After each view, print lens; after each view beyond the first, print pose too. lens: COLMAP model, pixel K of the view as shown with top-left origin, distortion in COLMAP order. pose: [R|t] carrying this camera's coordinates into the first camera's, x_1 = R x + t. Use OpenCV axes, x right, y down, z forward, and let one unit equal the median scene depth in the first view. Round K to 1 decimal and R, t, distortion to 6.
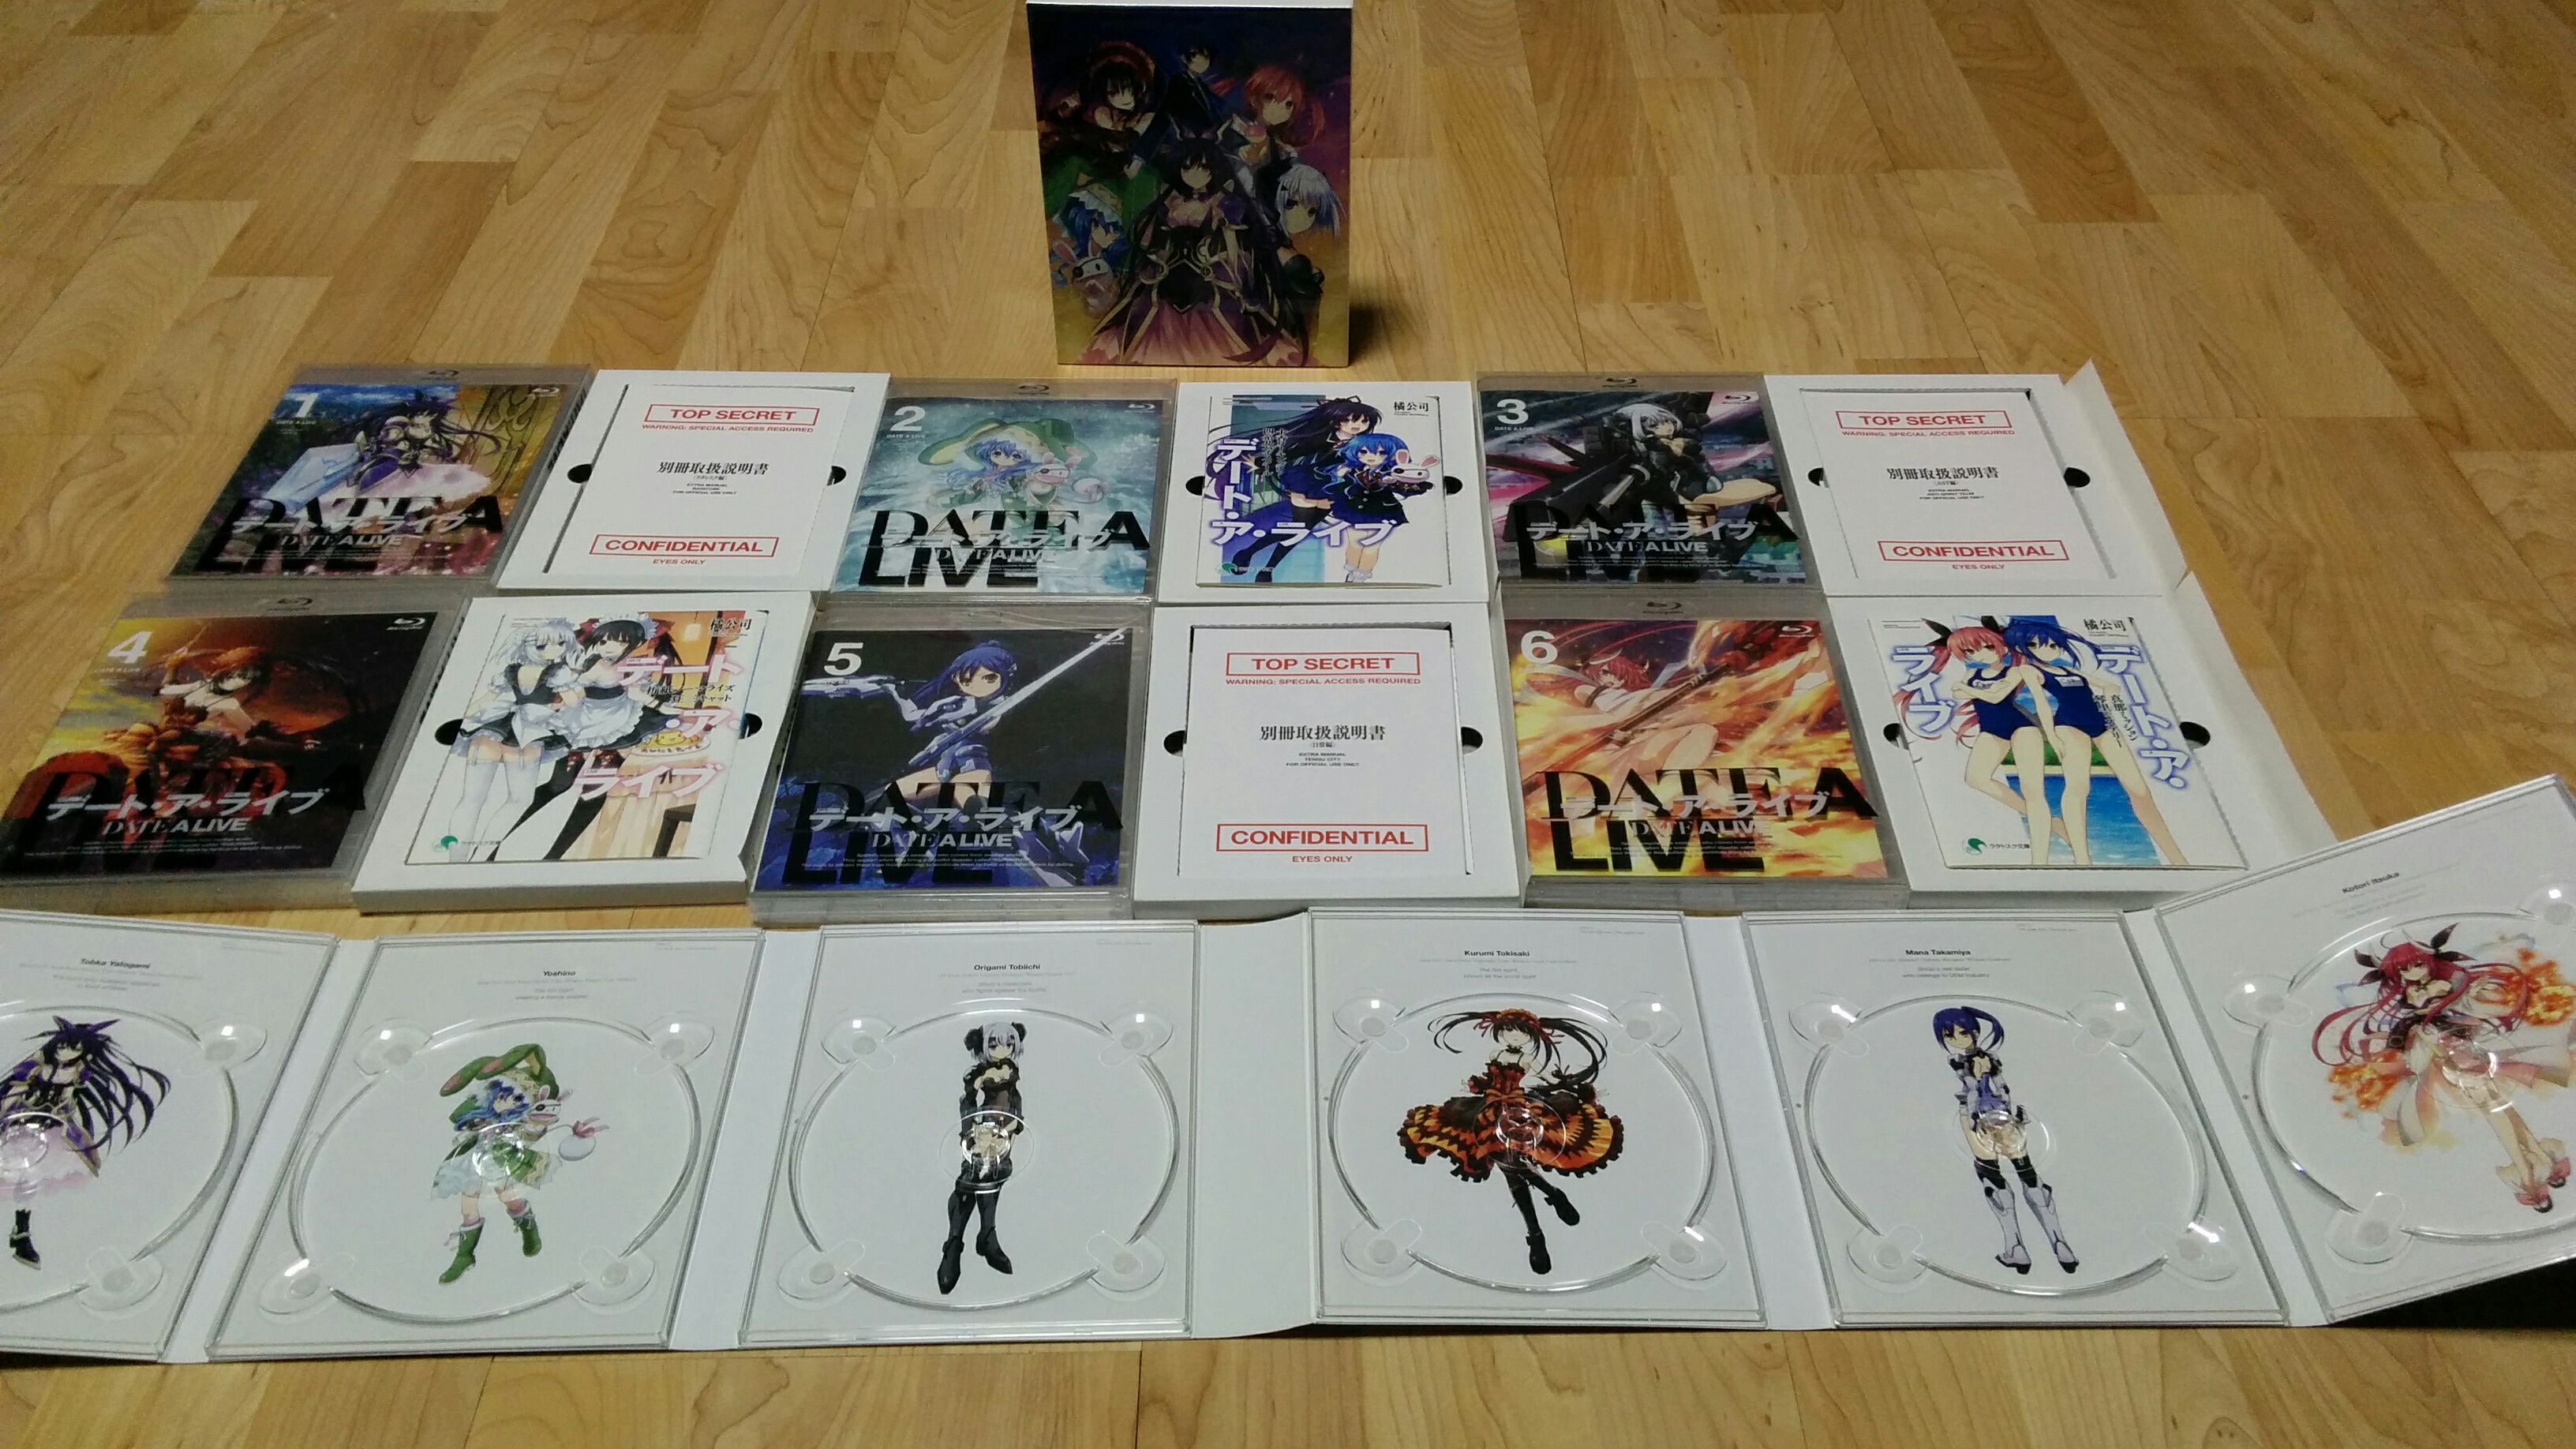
lens RADIAL K [[2425.2, 0, 1291.0], [0, 2425.2, 722.8], [0, 0, 1]] dist [0.013080, 0.000000]
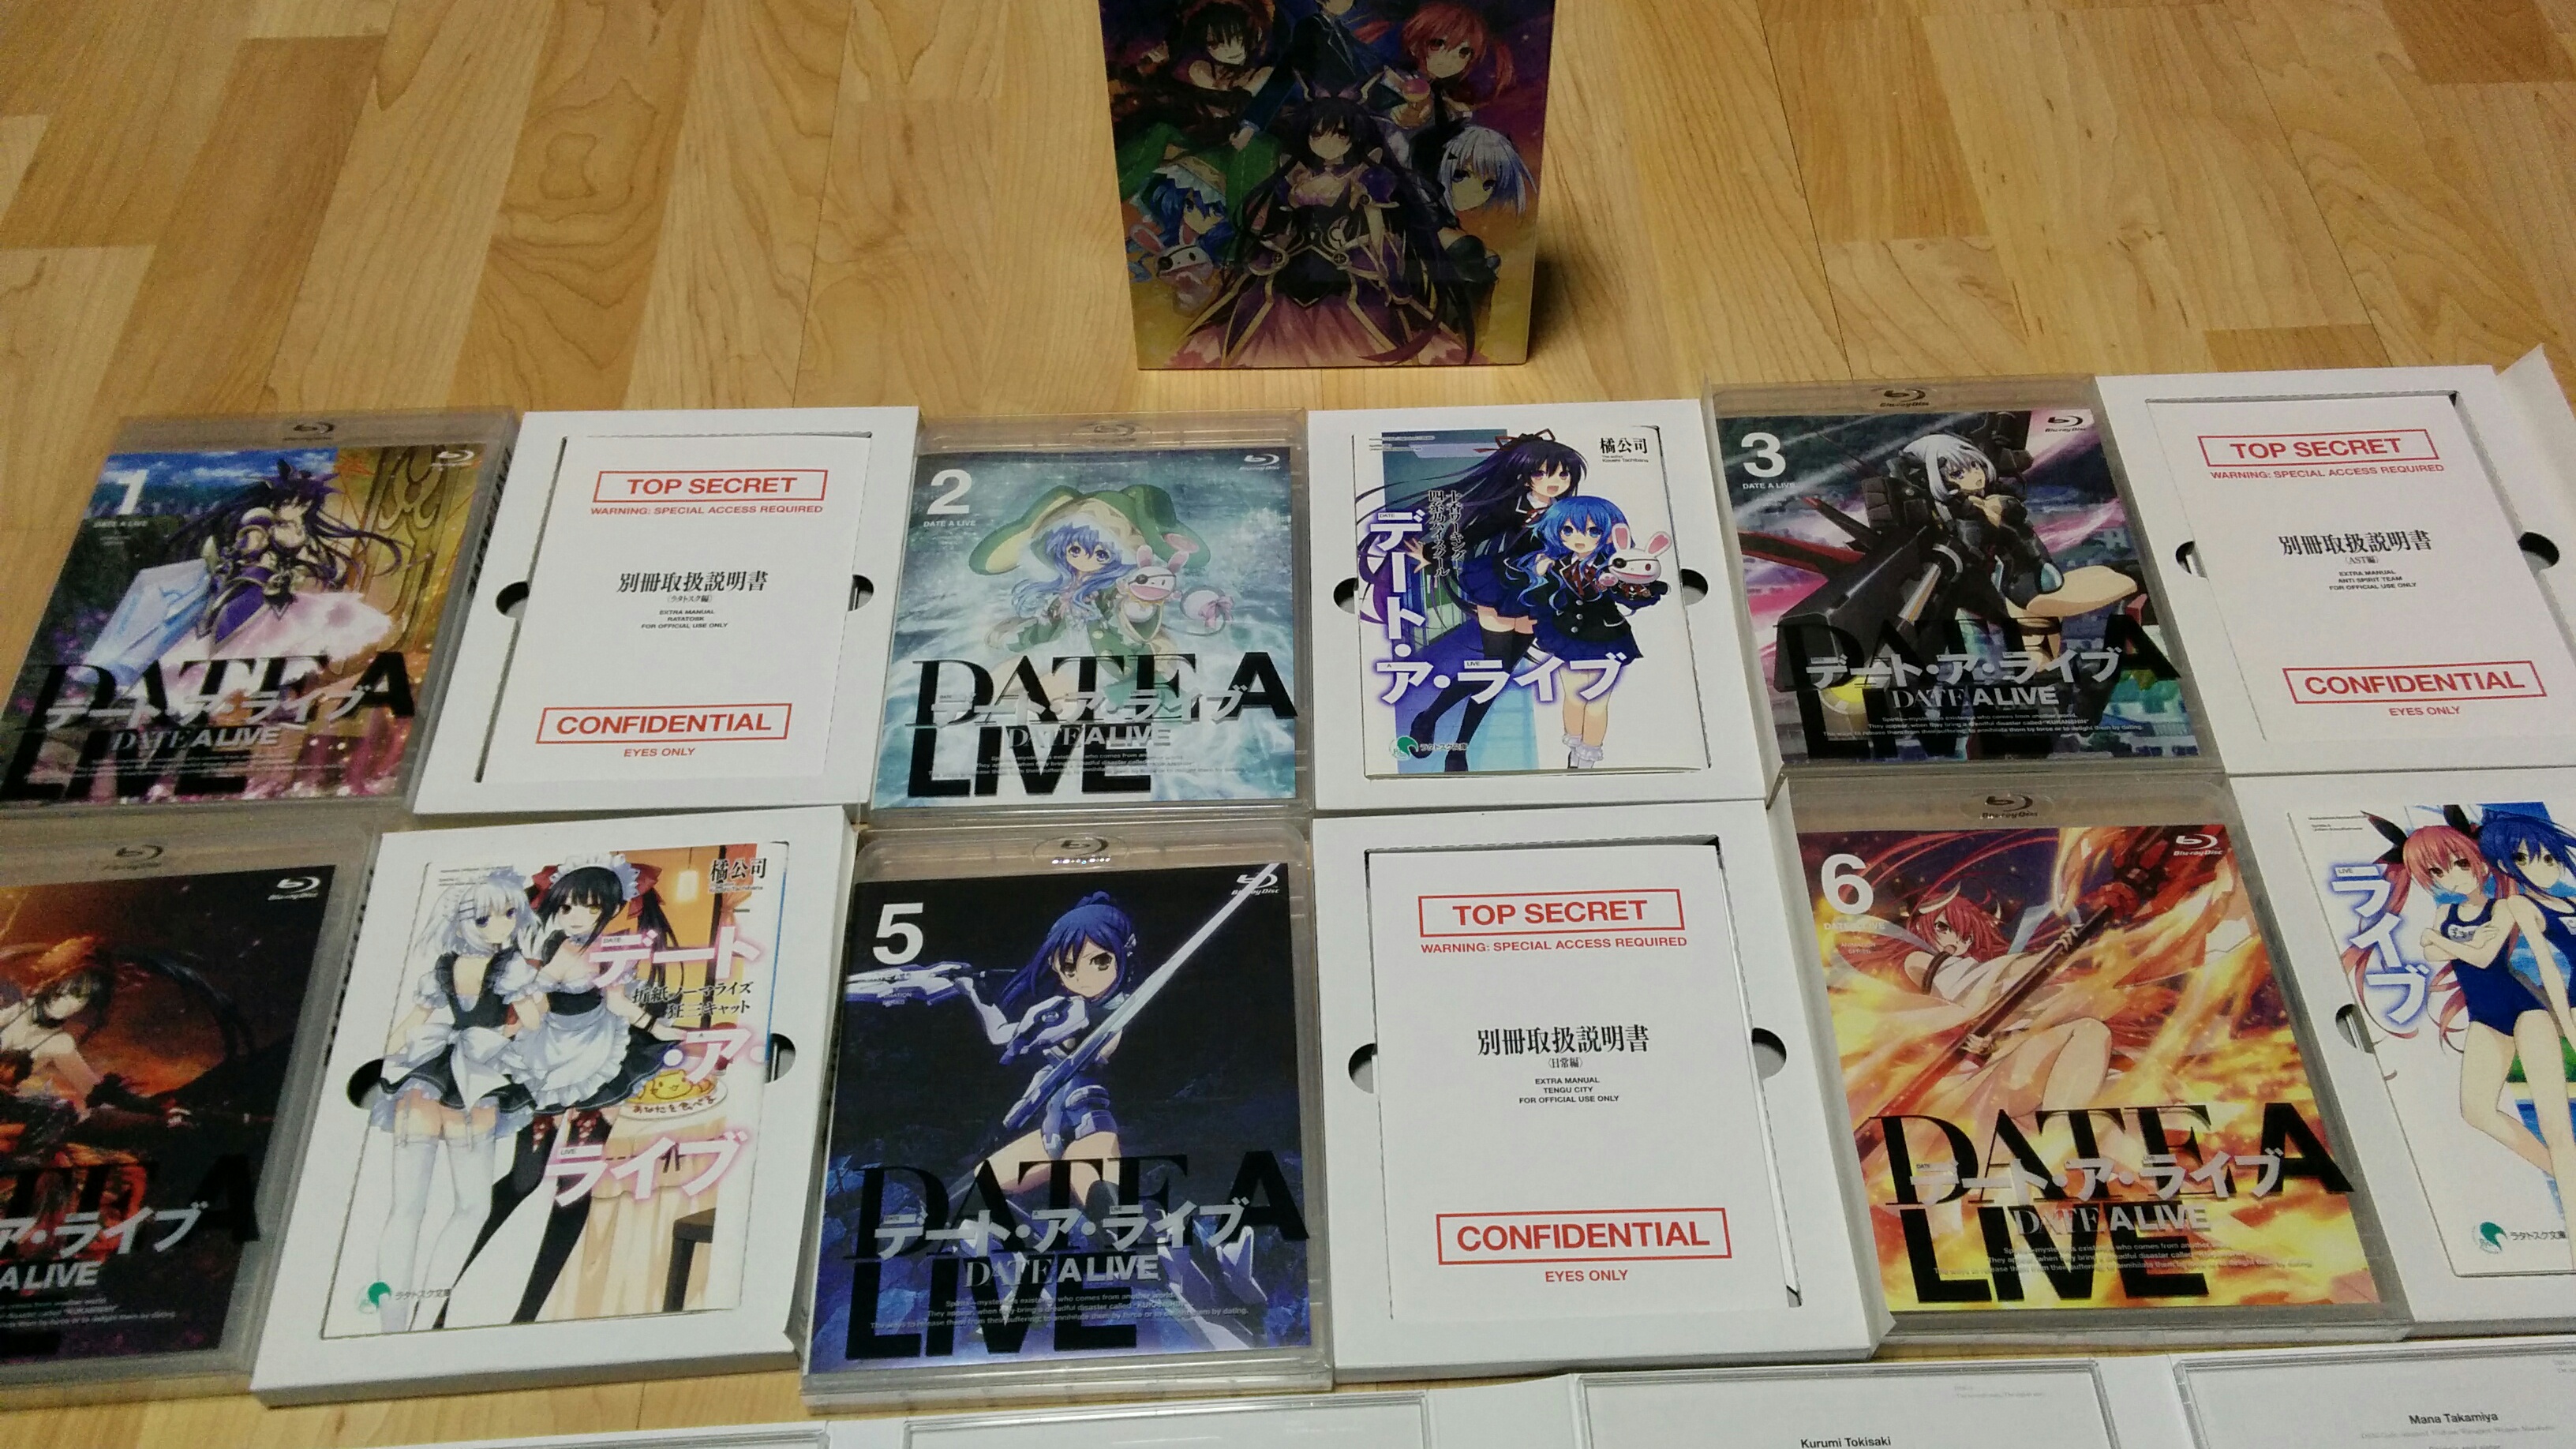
lens RADIAL K [[2425.2, 0, 1284.8], [0, 2425.2, 726.6], [0, 0, 1]] dist [0.013080, 0.000000]
pose [[0.999534, -0.030427, 0.002499, -0.064230], [0.029225, 0.977290, 0.209882, -0.224574], [-0.008828, -0.209711, 0.977724, 0.281892]]
